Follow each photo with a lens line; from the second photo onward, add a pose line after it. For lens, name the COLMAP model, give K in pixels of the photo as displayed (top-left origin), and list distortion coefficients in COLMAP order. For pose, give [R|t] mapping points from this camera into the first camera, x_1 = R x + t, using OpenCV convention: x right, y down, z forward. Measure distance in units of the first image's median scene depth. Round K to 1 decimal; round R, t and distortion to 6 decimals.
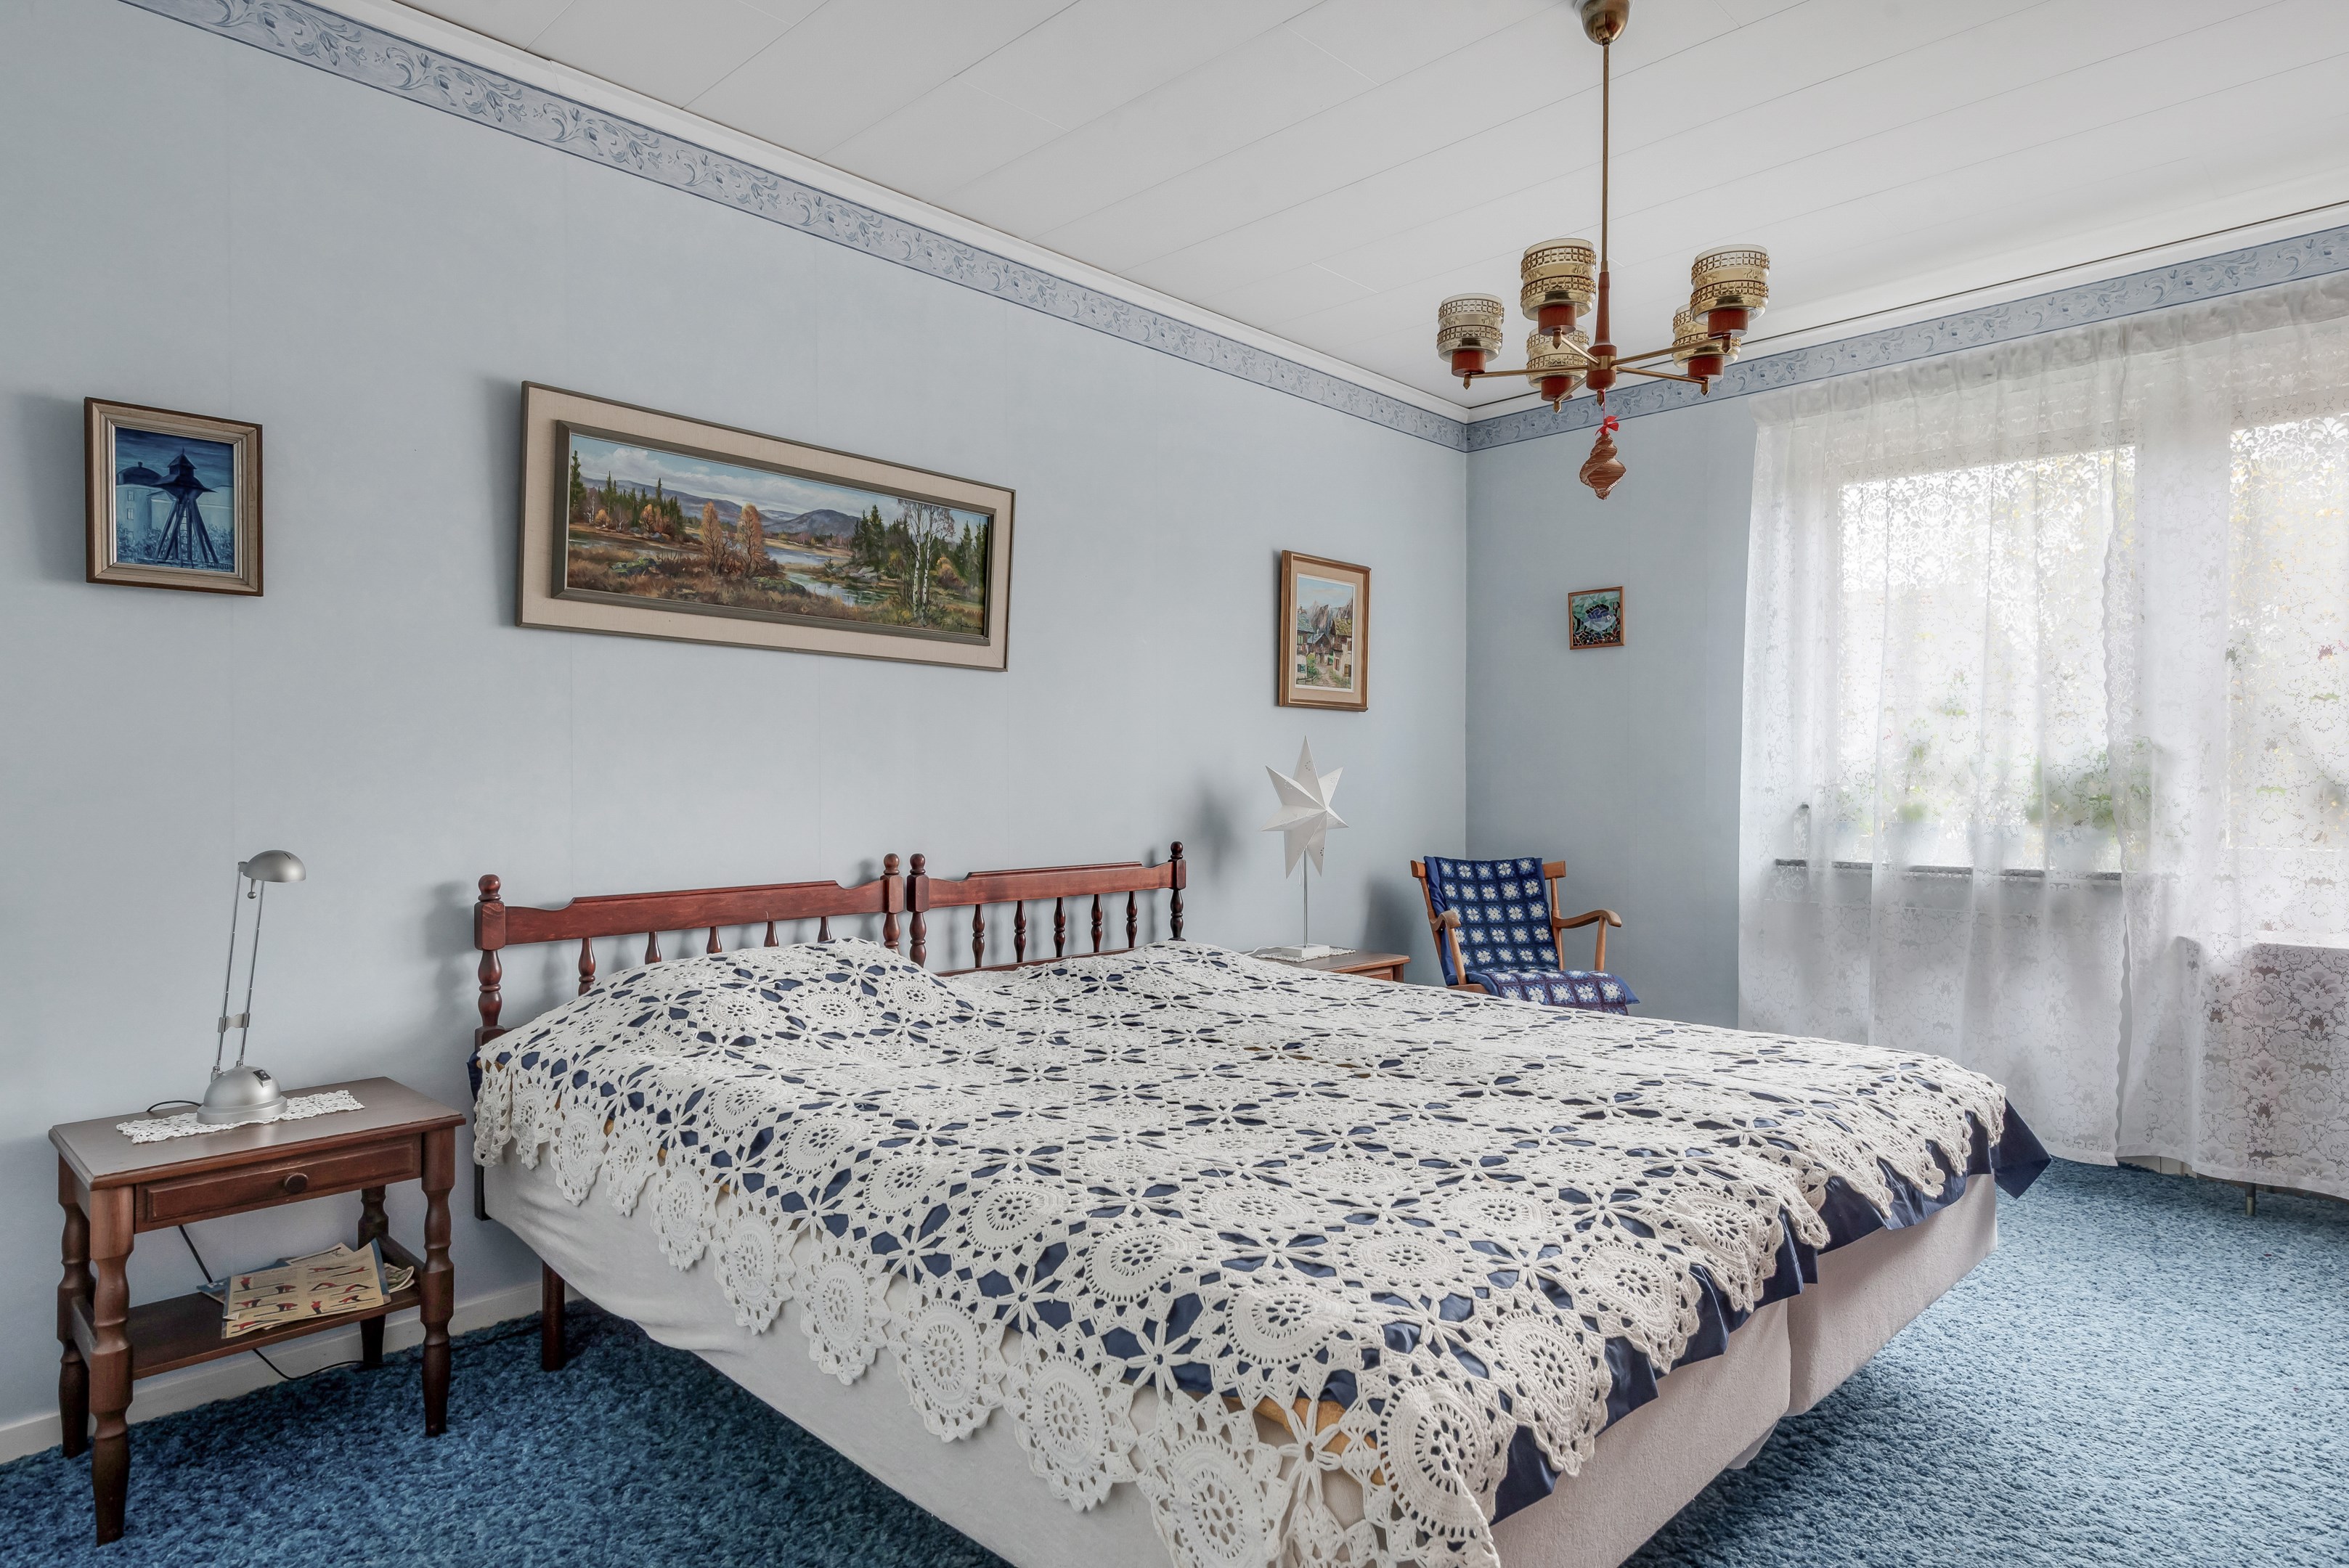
lens RADIAL K [[1588.1, 0, 1174.5], [0, 1588.1, 784.0], [0, 0, 1]] dist [0.060216, -0.056036]
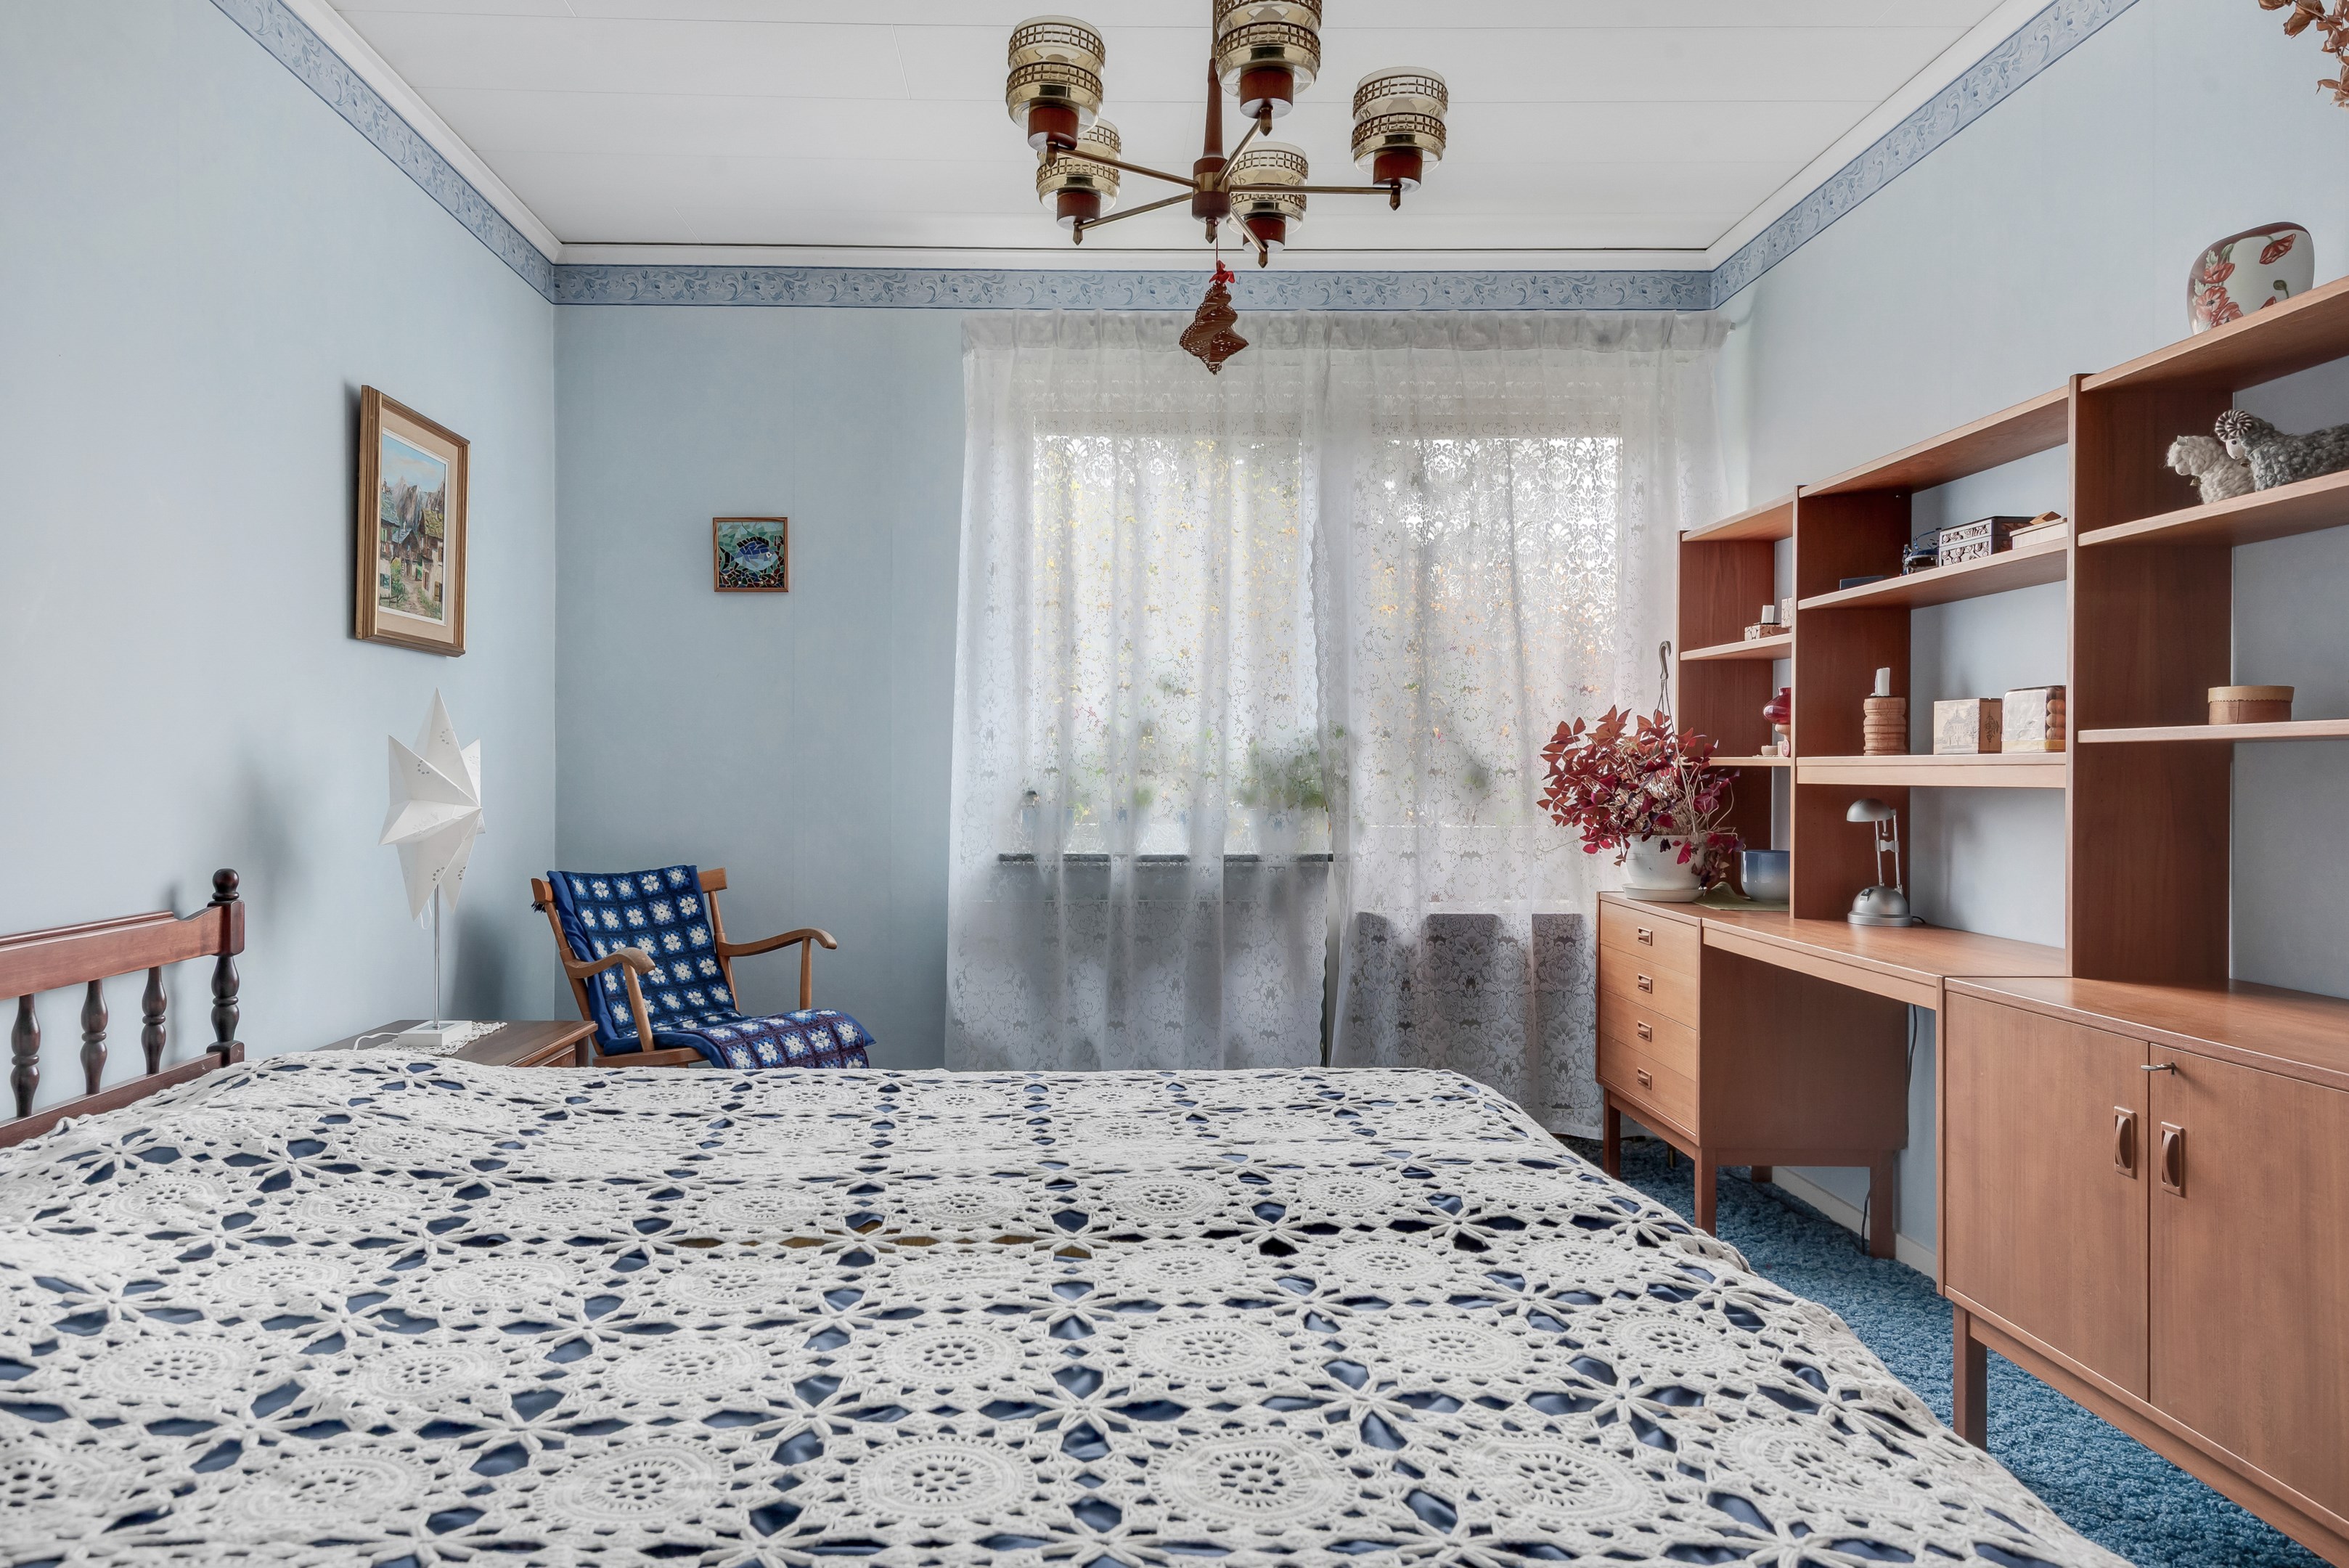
lens RADIAL K [[1533.6, 0, 1174.5], [0, 1533.6, 784.0], [0, 0, 1]] dist [0.042847, -0.040046]
pose [[0.647203, -0.006737, 0.762288, -0.196863], [-0.000442, 0.999957, 0.009213, 0.001329], [-0.762318, -0.006300, 0.647172, 0.397624]]
